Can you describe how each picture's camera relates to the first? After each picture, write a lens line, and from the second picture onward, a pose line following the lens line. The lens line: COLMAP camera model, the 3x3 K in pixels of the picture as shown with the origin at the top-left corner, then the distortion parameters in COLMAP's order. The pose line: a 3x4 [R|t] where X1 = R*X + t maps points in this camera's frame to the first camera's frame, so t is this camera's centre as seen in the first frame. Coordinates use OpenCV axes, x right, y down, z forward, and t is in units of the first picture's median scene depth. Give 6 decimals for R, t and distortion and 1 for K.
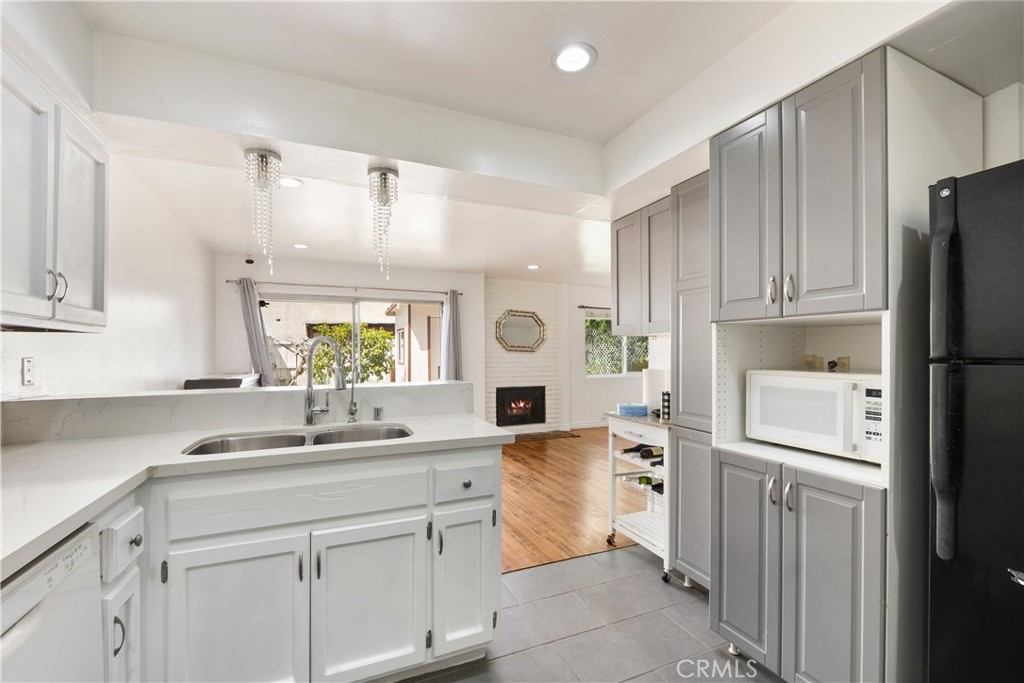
lens RADIAL K [[429.4, 0, 507.6], [0, 429.4, 352.7], [0, 0, 1]] dist [-0.005715, -0.000632]
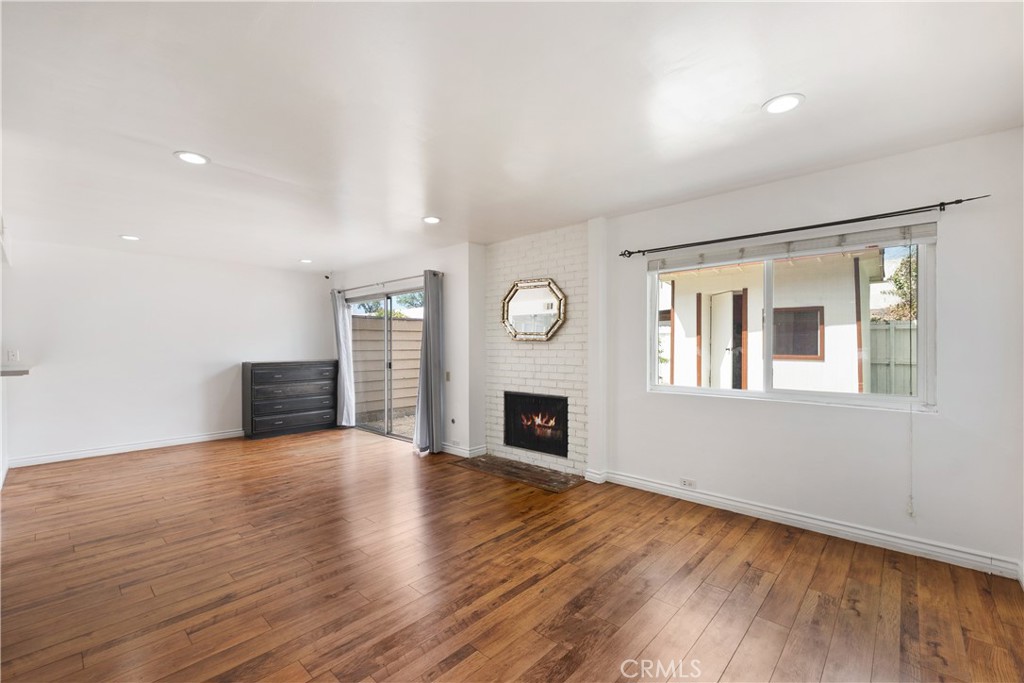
lens RADIAL K [[429.4, 0, 501.7], [0, 429.4, 343.6], [0, 0, 1]] dist [-0.005715, -0.000632]
pose [[0.400525, -0.001446, -0.916285, 0.874807], [0.009603, 0.999950, 0.002619, -0.001308], [0.916236, -0.009848, 0.400519, 0.968103]]
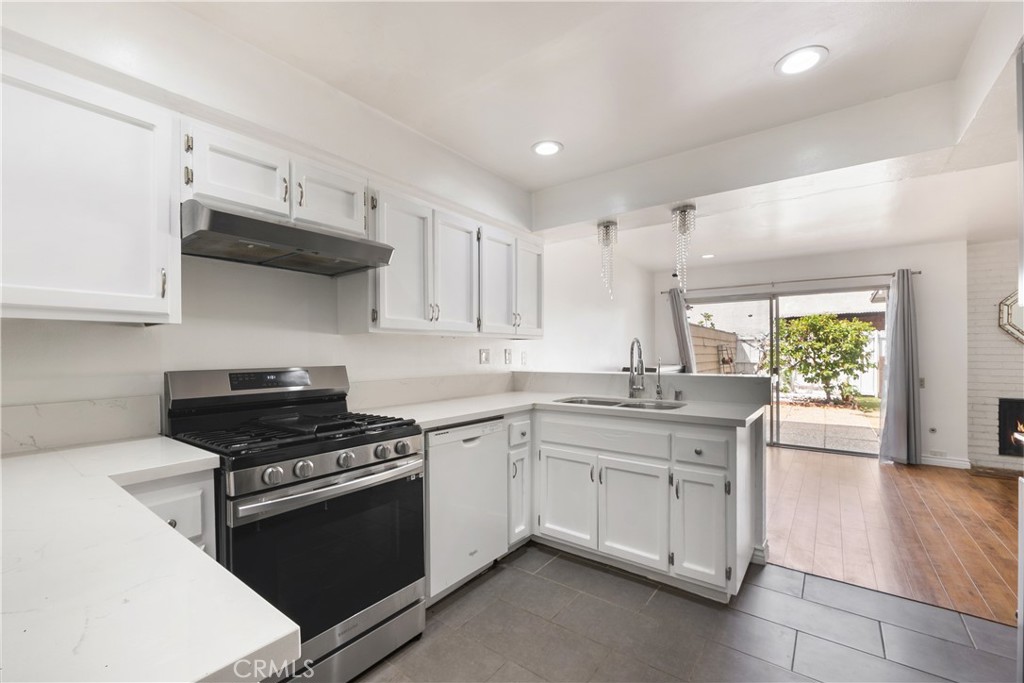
lens RADIAL K [[429.4, 0, 504.8], [0, 429.4, 349.2], [0, 0, 1]] dist [-0.005715, -0.000632]
pose [[0.490873, 0.001757, -0.871229, 0.246437], [0.002129, 0.999993, 0.003217, -0.002290], [0.871228, -0.003434, 0.490866, -0.045064]]
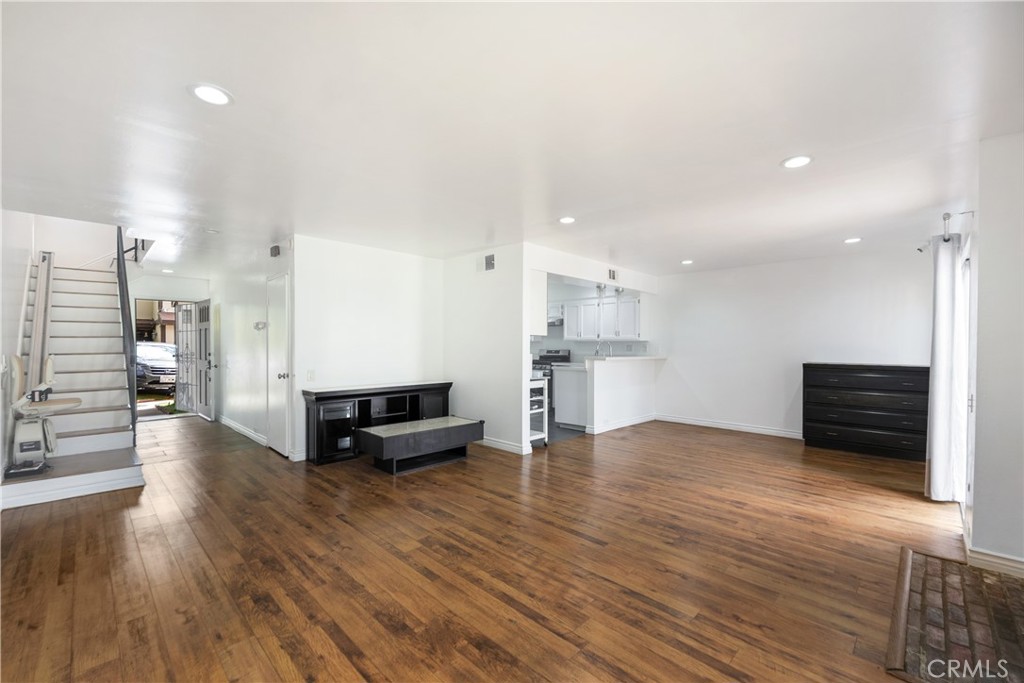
lens RADIAL K [[429.4, 0, 514.1], [0, 429.4, 351.0], [0, 0, 1]] dist [-0.005715, -0.000632]
pose [[-0.922380, 0.003042, -0.386273, 0.630363], [-0.000213, 0.999965, 0.008384, 0.007291], [0.386285, 0.007815, -0.922346, 1.547243]]
